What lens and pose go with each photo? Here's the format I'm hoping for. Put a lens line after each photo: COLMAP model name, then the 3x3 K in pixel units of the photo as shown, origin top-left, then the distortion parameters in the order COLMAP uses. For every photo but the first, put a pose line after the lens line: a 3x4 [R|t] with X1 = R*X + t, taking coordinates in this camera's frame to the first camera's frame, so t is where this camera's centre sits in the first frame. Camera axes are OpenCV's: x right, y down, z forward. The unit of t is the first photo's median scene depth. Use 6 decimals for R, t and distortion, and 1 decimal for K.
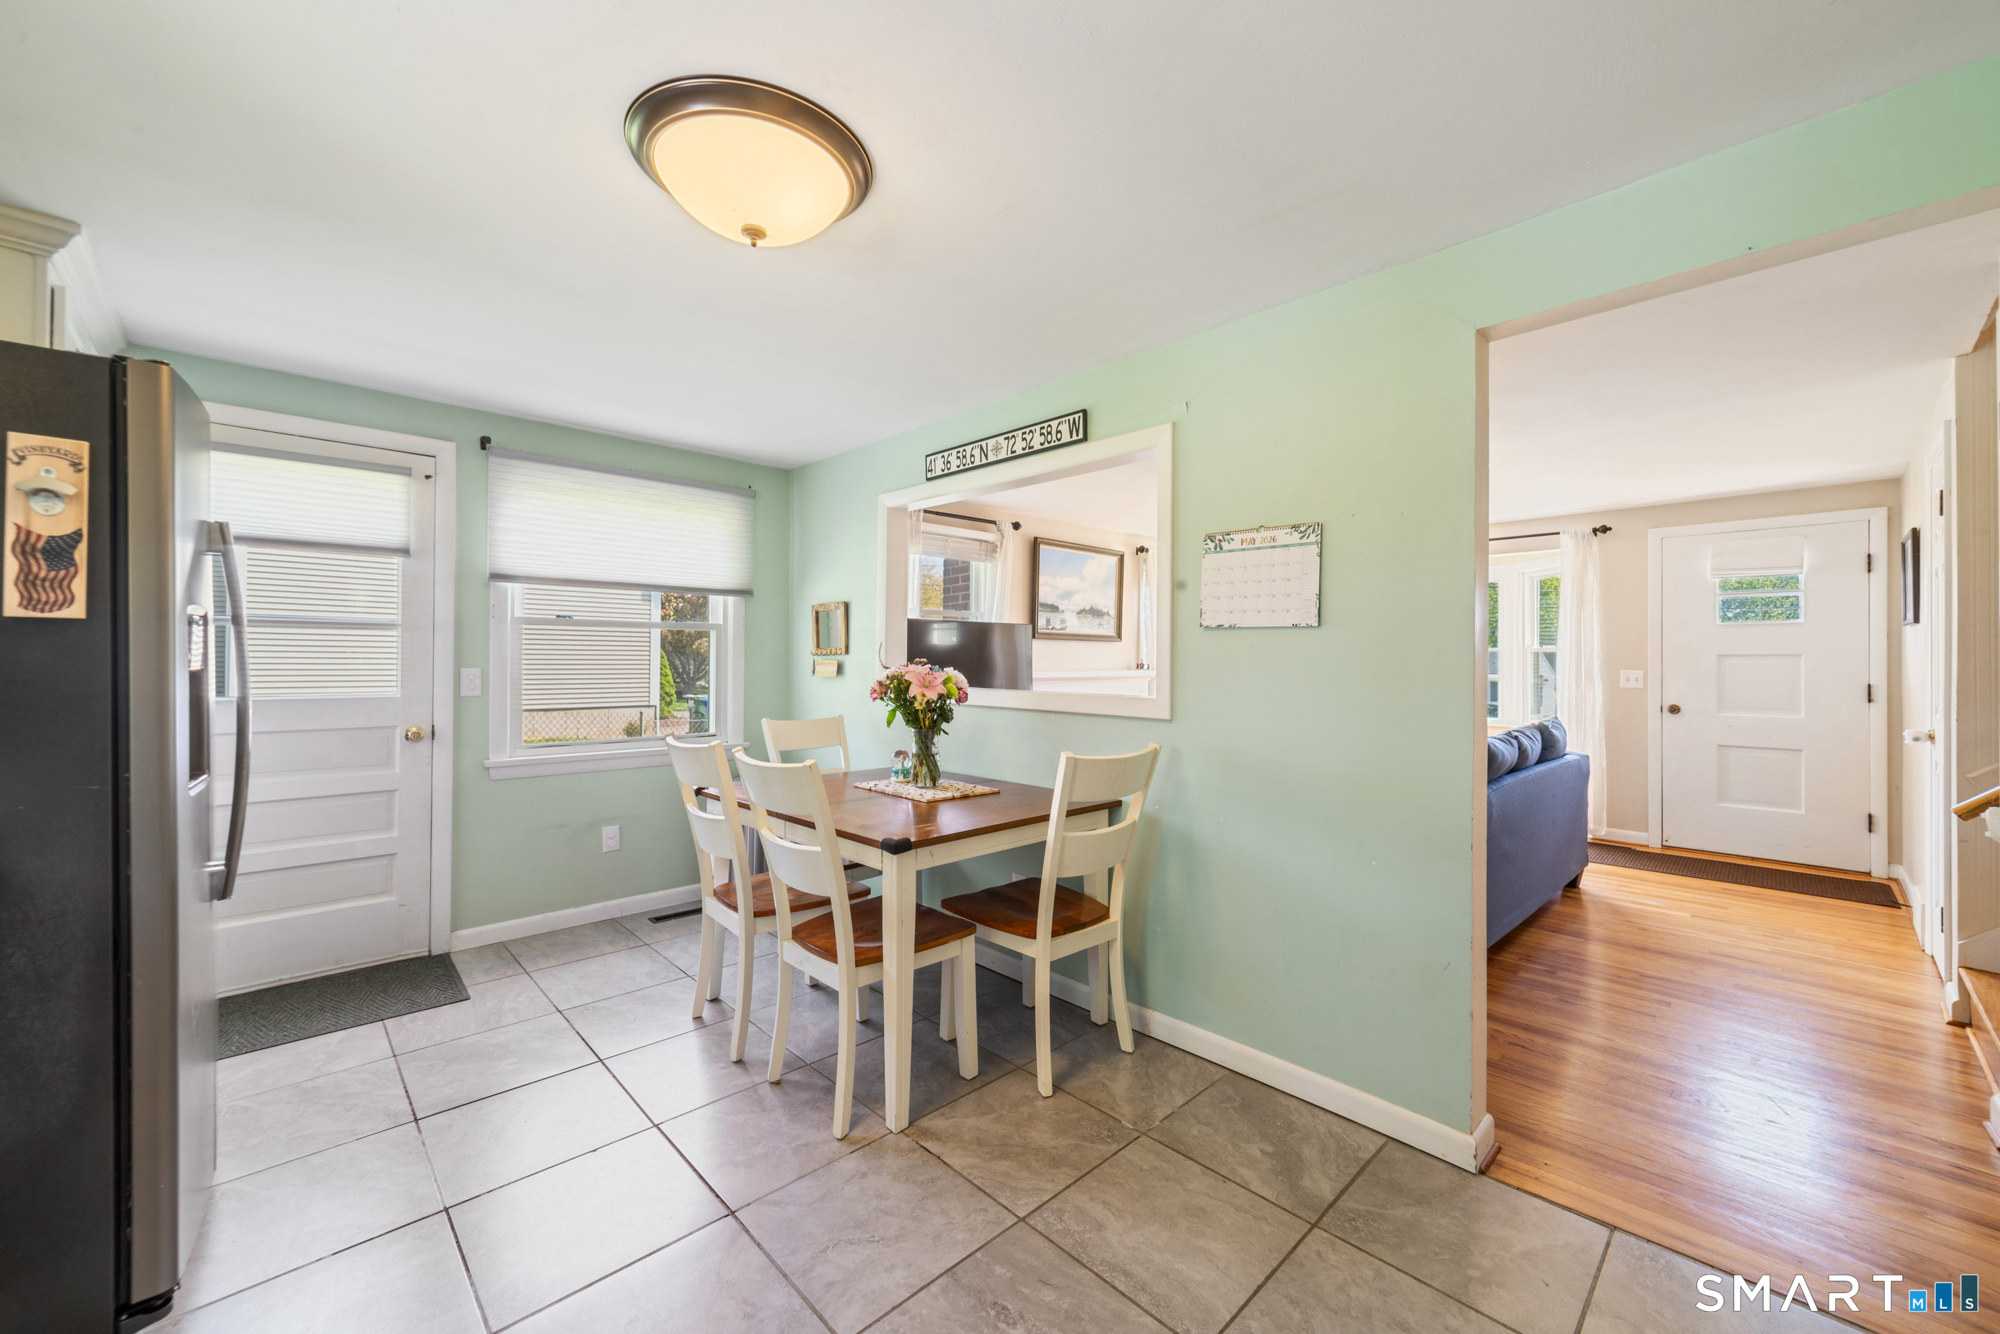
lens RADIAL K [[772.3, 0, 1001.5], [0, 772.3, 659.2], [0, 0, 1]] dist [-0.000561, -0.000030]
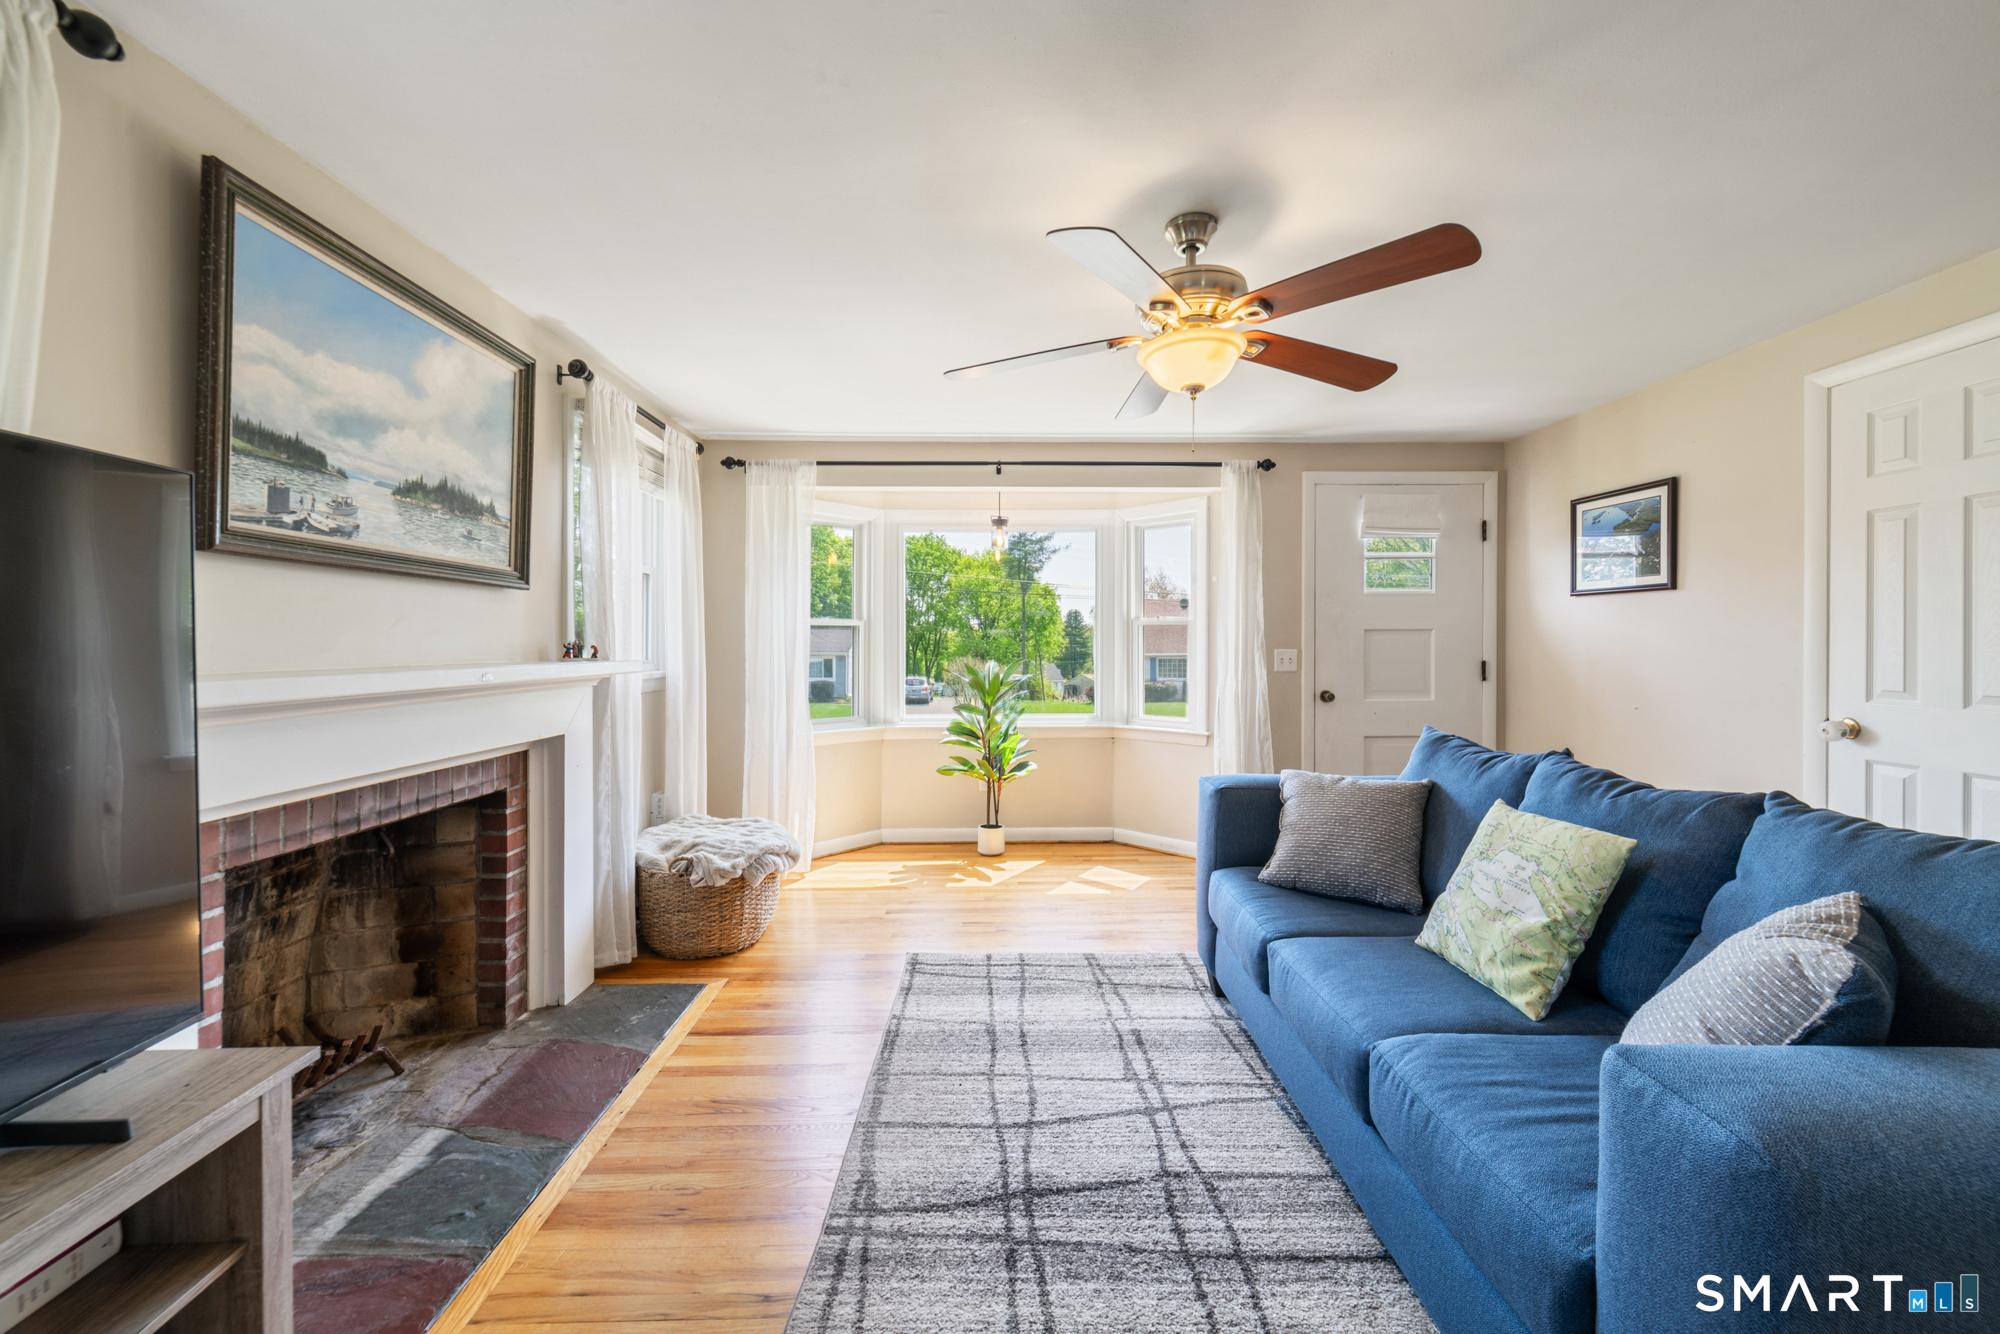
lens RADIAL K [[788.3, 0, 1003.5], [0, 788.3, 638.0], [0, 0, 1]] dist [0.000237, 0.000045]
pose [[0.667135, -0.001088, 0.744936, 0.022845], [0.004663, 0.999985, -0.002715, 0.003641], [-0.744922, 0.005285, 0.667131, 0.606051]]
